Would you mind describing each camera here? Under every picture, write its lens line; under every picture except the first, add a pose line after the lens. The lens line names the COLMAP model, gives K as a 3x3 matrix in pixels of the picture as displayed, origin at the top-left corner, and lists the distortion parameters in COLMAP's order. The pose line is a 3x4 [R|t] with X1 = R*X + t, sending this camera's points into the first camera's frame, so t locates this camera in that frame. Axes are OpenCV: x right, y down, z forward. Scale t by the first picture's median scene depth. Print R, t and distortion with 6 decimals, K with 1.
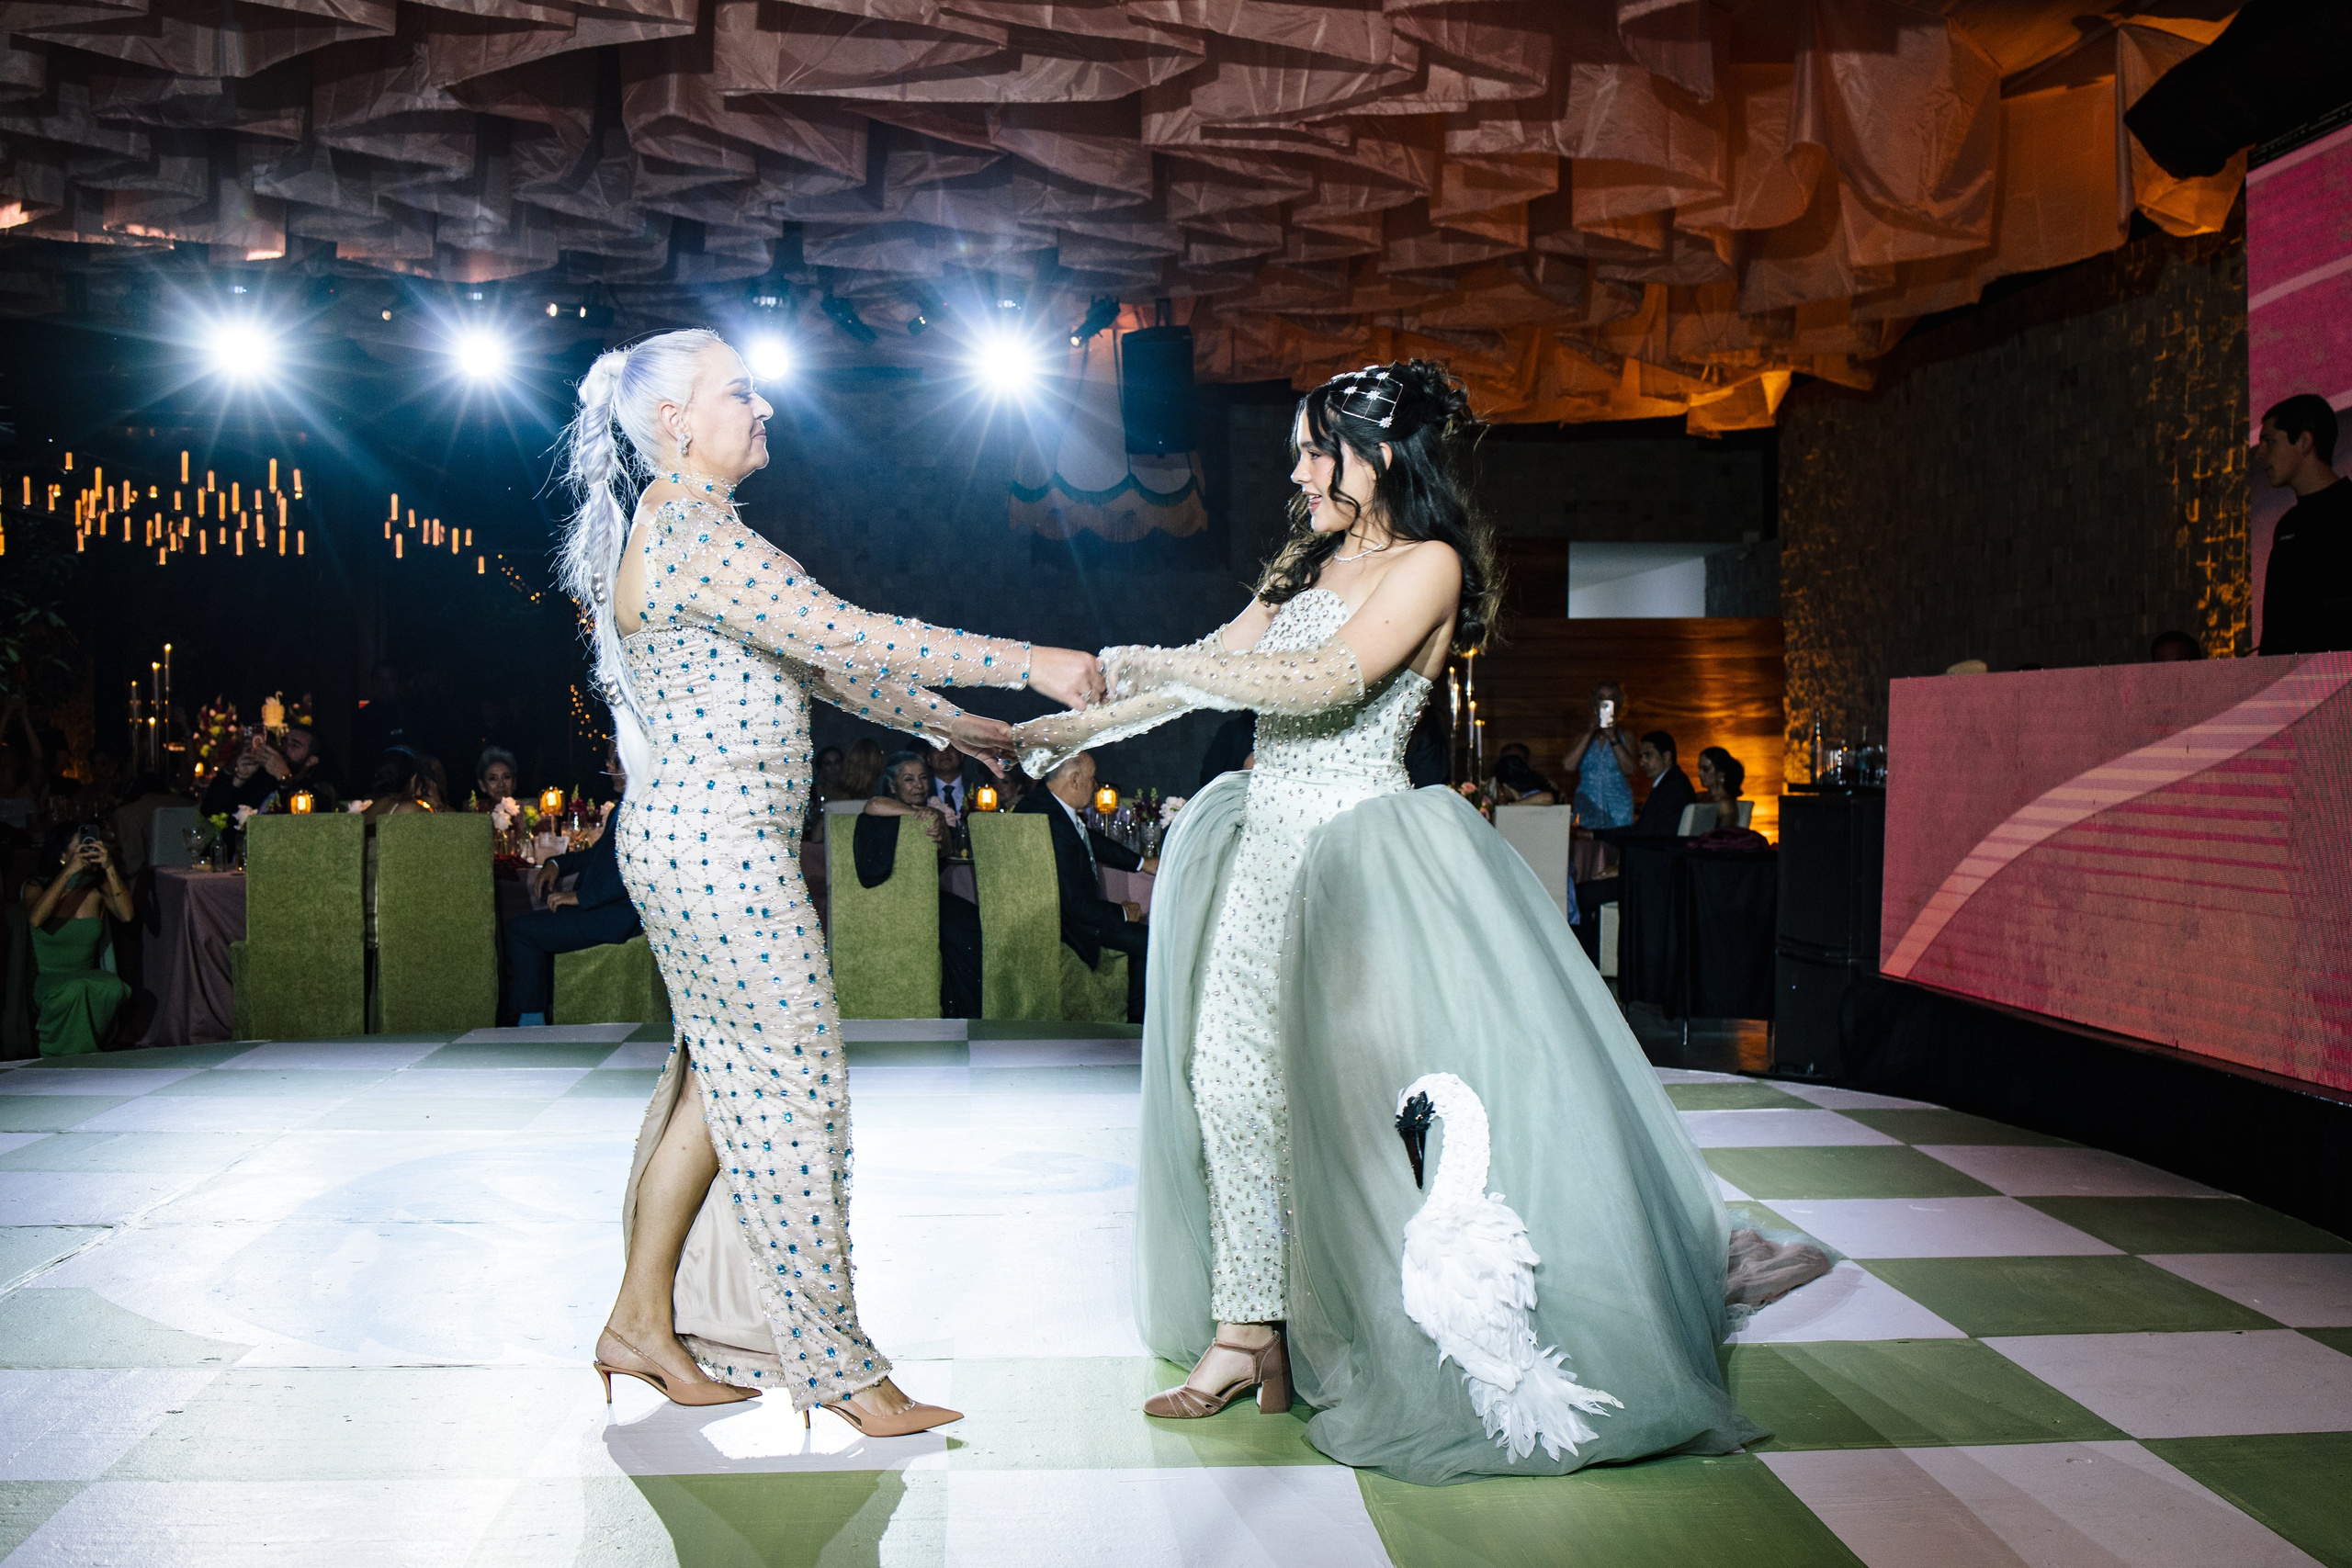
lens RADIAL K [[2379.9, 0, 1174.2], [0, 2379.9, 788.5], [0, 0, 1]] dist [-0.045482, 0.000000]
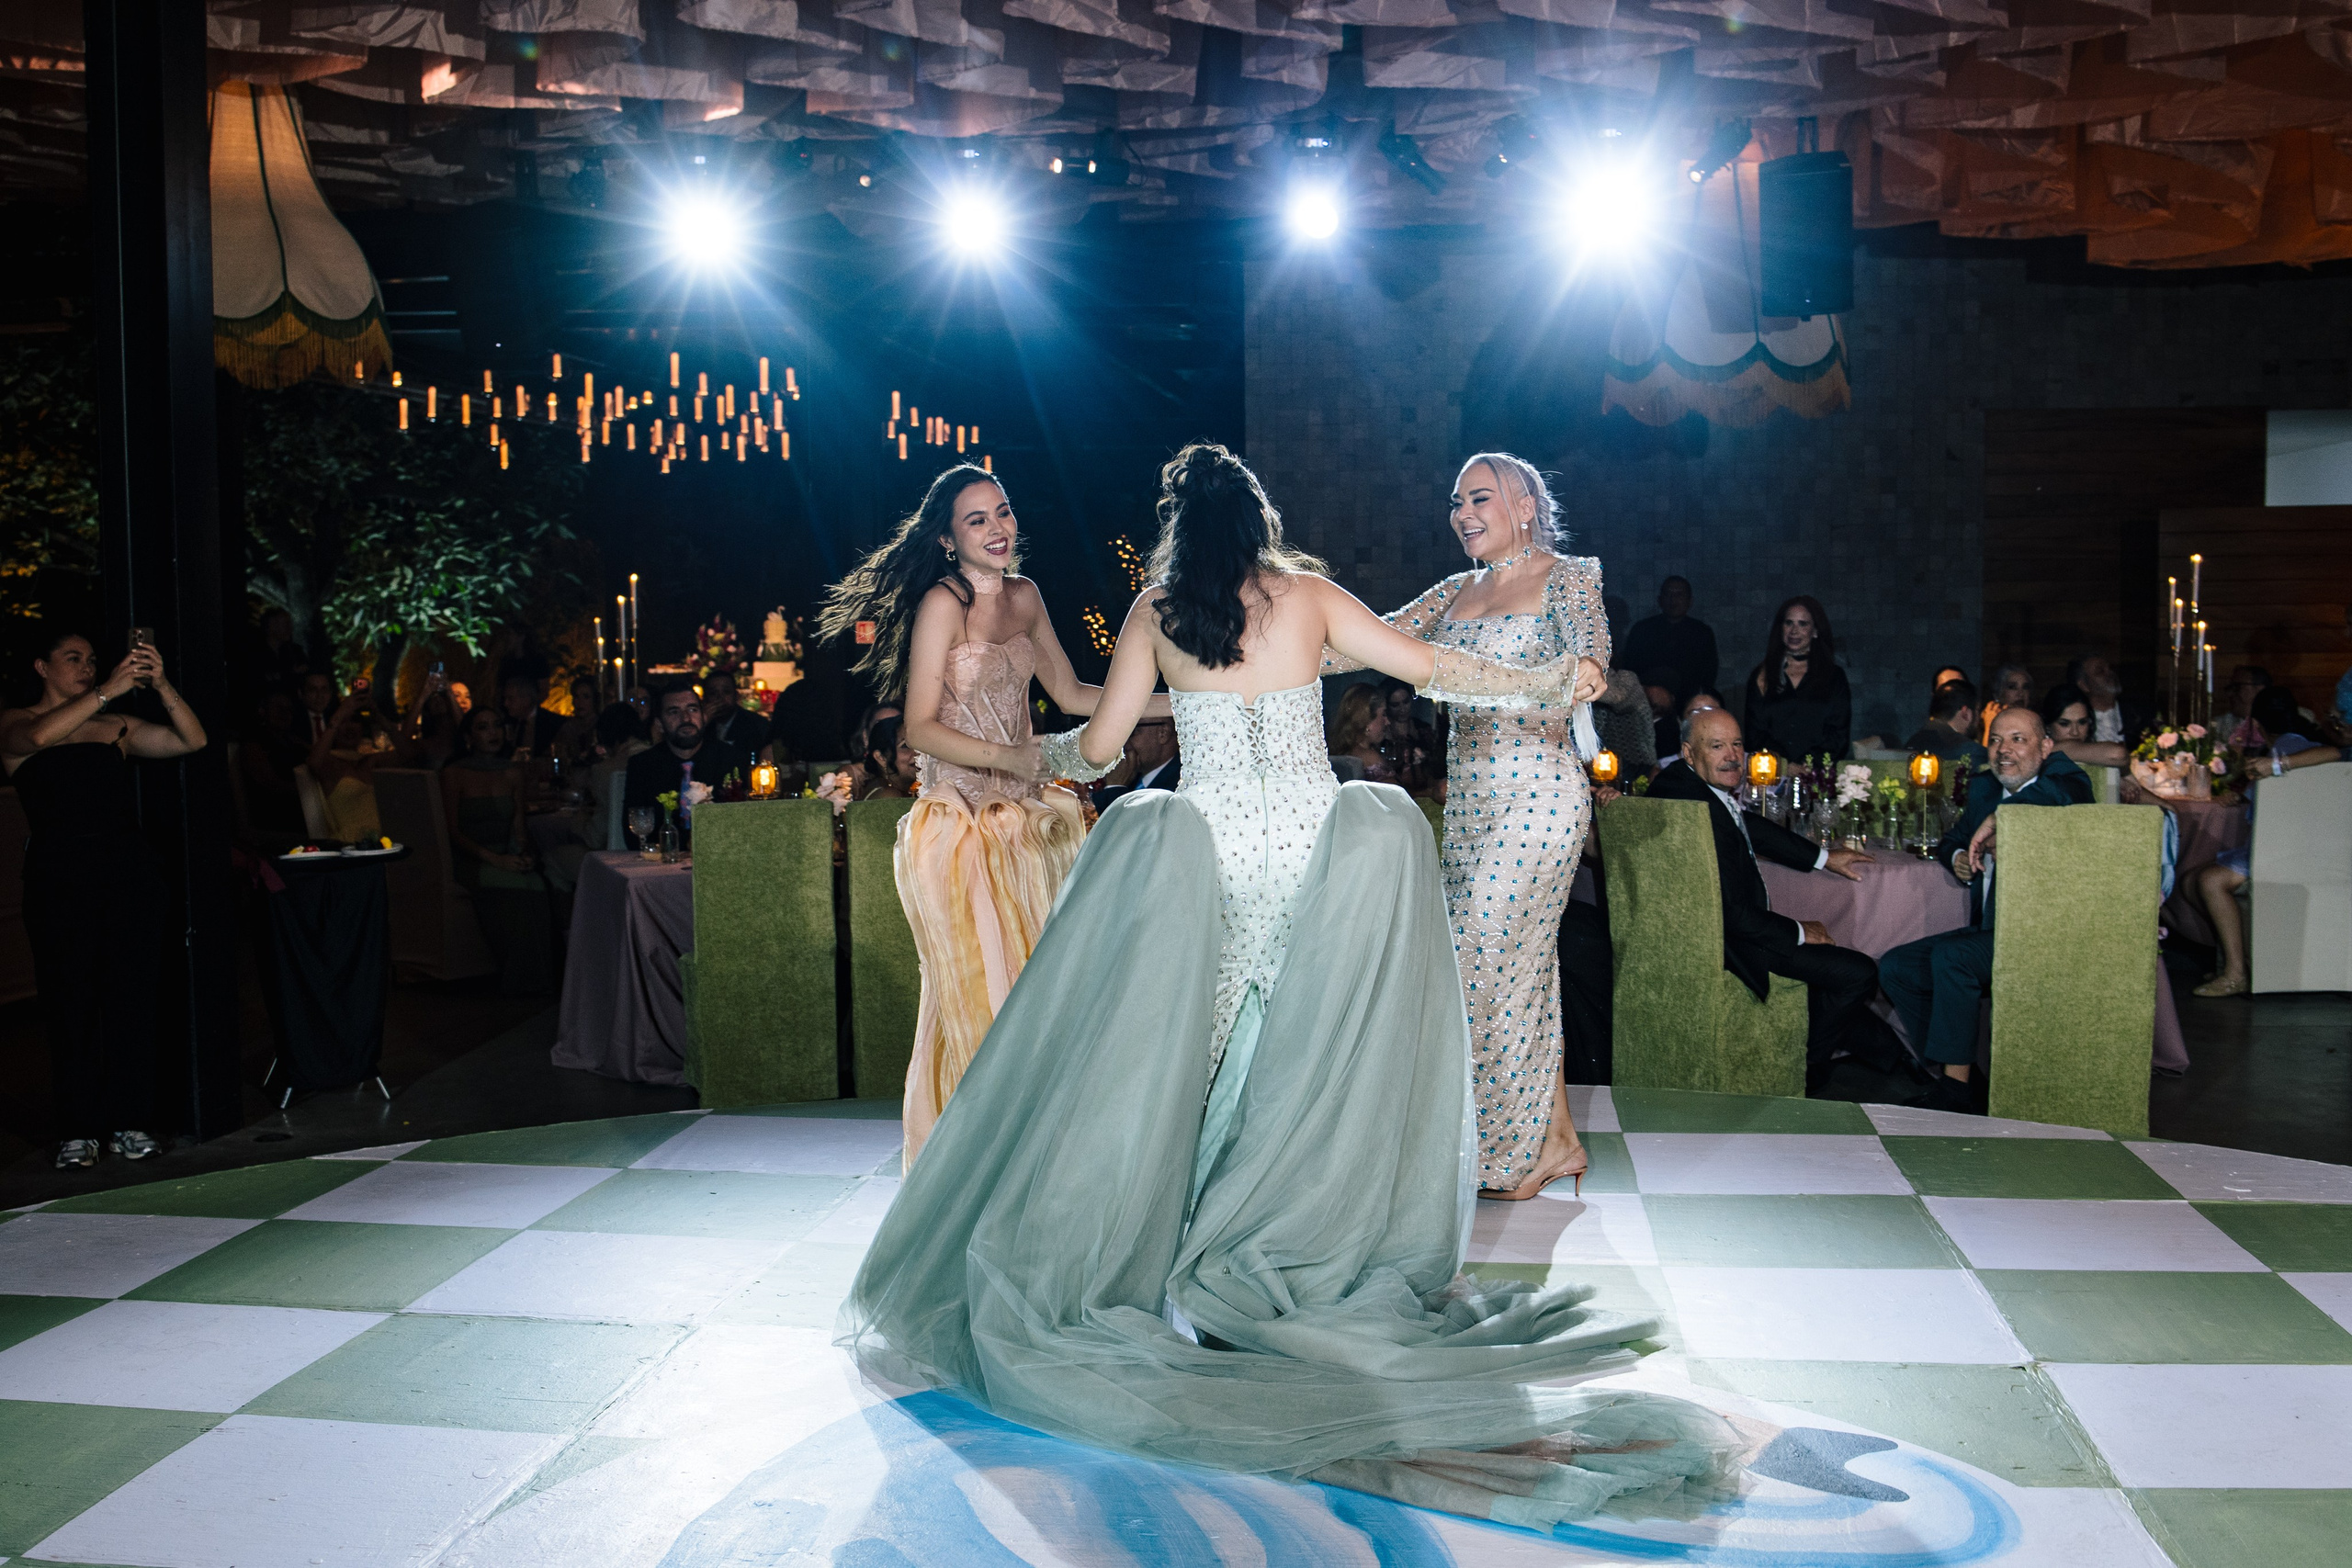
lens RADIAL K [[2379.9, 0, 1168.6], [0, 2379.9, 788.2], [0, 0, 1]] dist [-0.045482, 0.000000]
pose [[0.977372, 0.003673, -0.211498, -0.047782], [0.006712, 0.998807, 0.048365, -0.023980], [0.211423, -0.048690, 0.976181, 0.185116]]
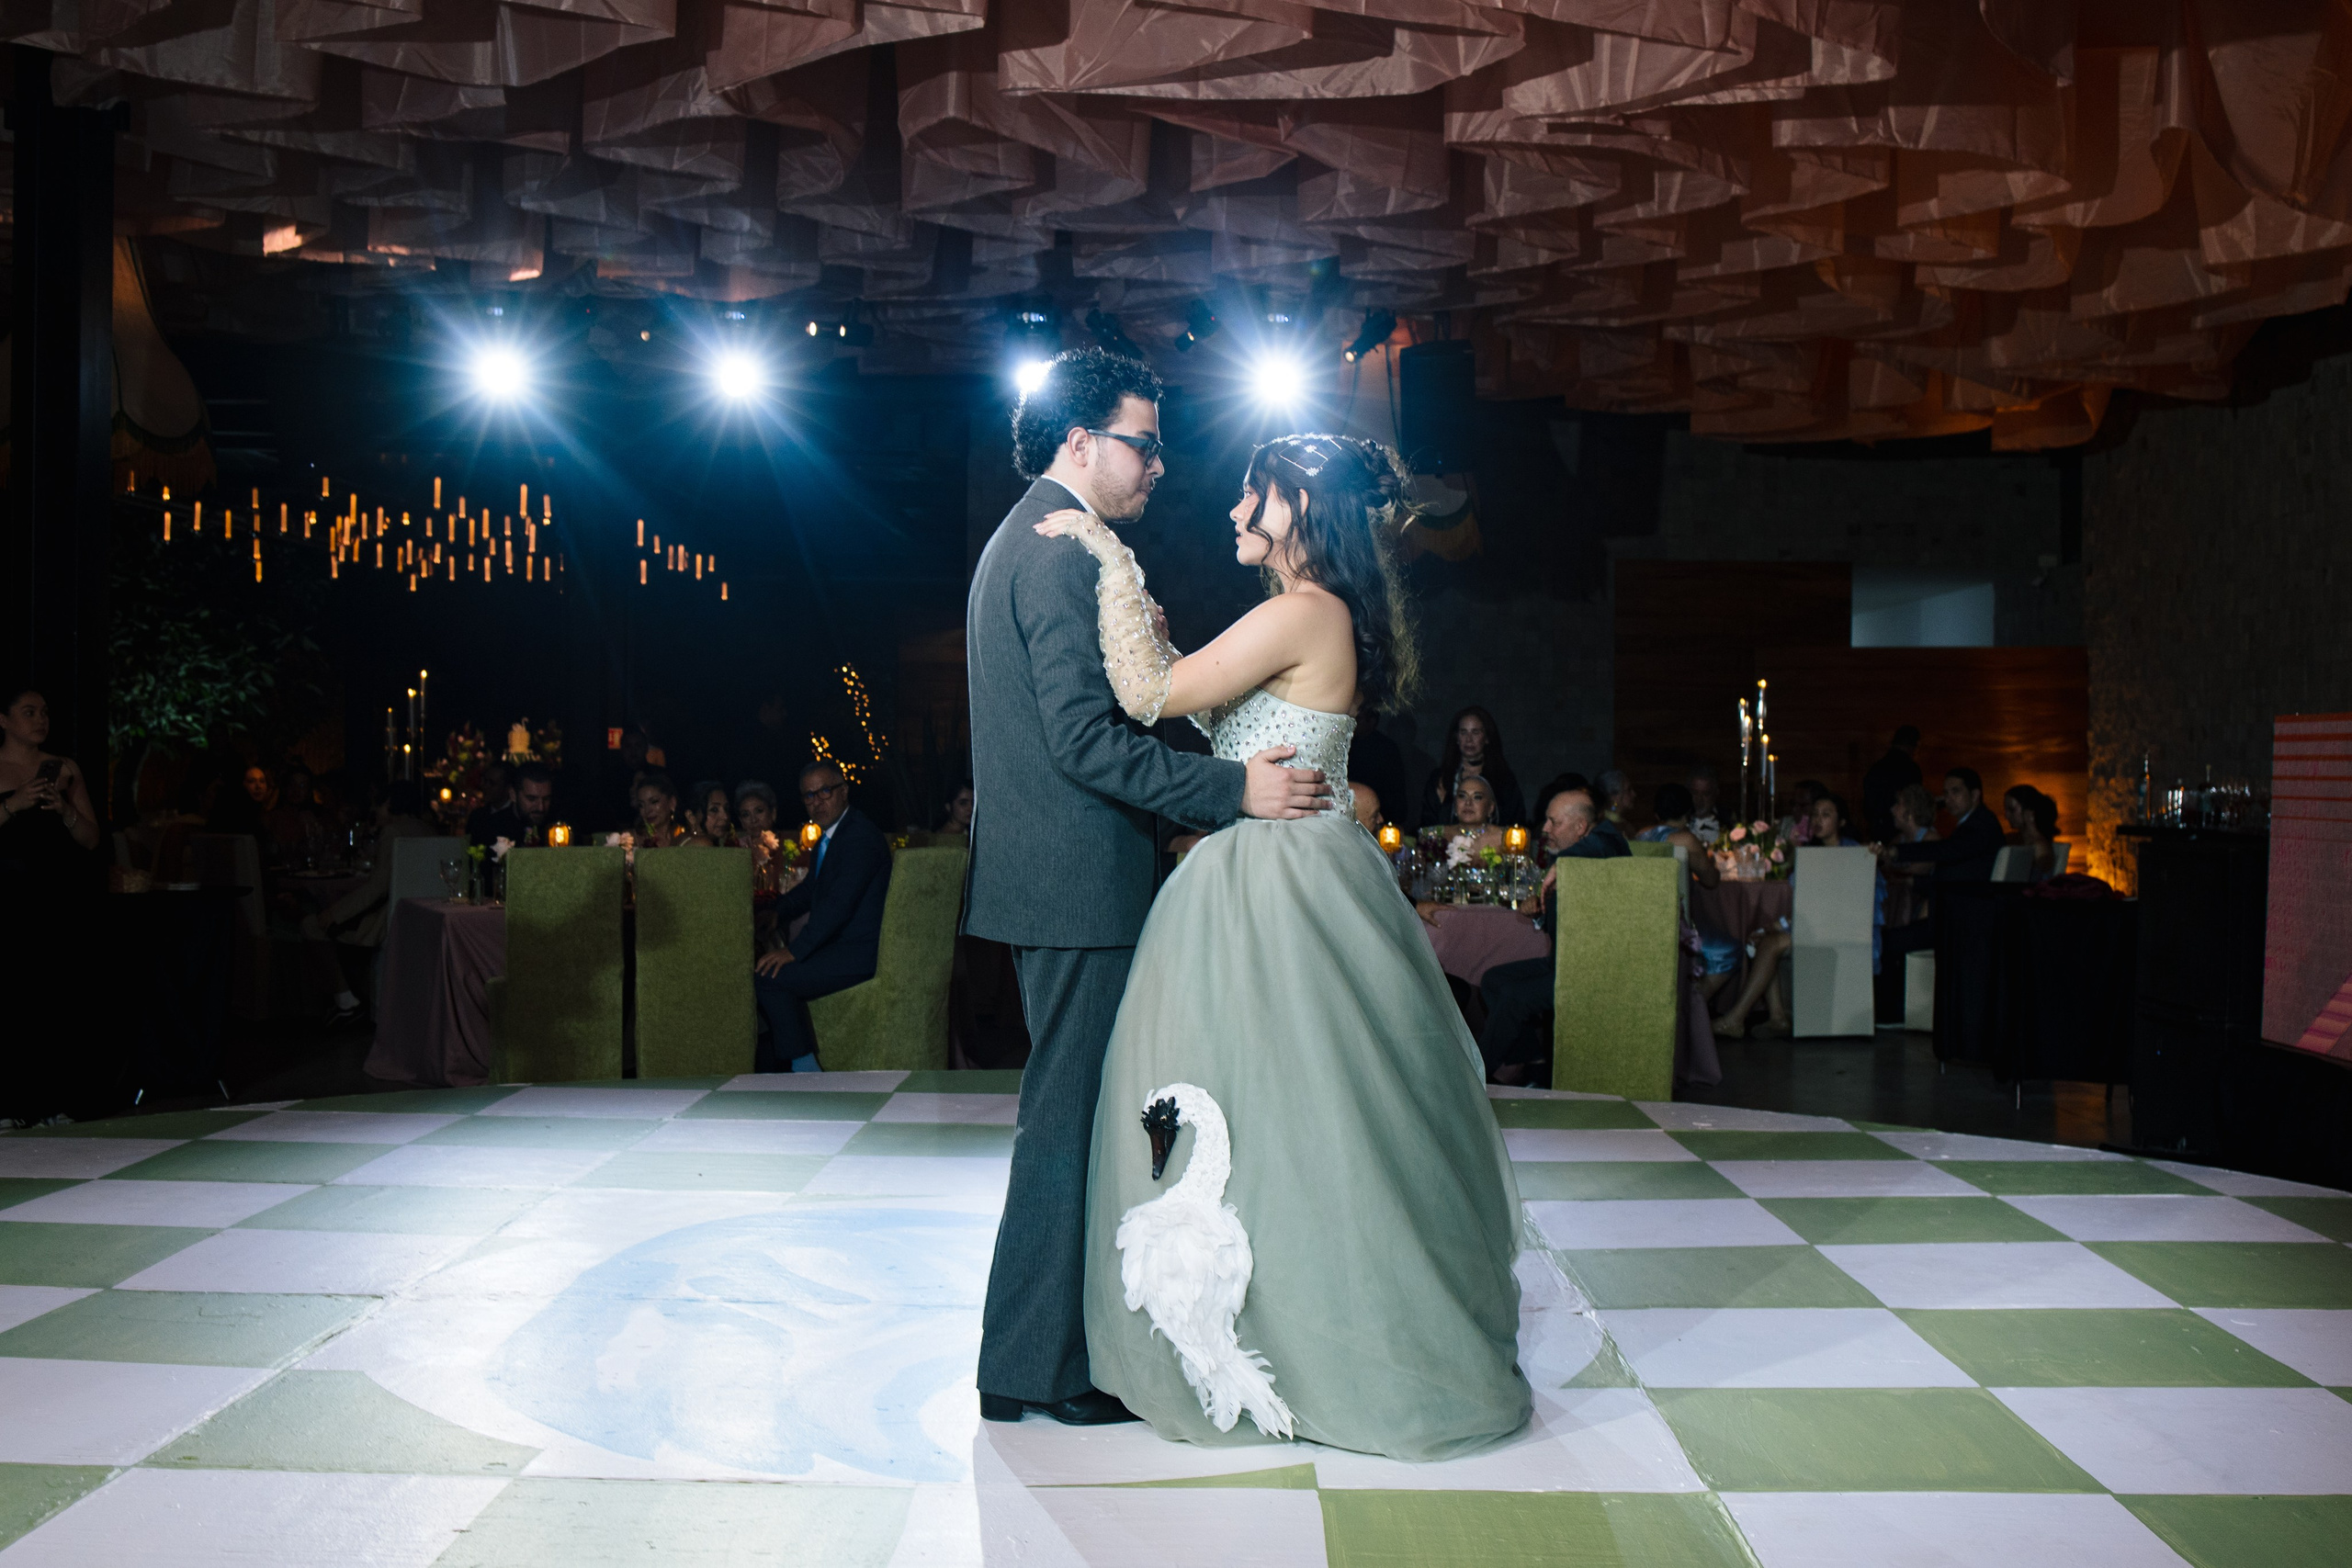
lens RADIAL K [[2379.9, 0, 1146.1], [0, 2379.9, 783.4], [0, 0, 1]] dist [-0.045482, 0.000000]
pose [[0.994853, 0.006884, -0.101097, -0.026116], [-0.008198, 0.999887, -0.012585, -0.004157], [0.100999, 0.013349, 0.994797, 0.045697]]
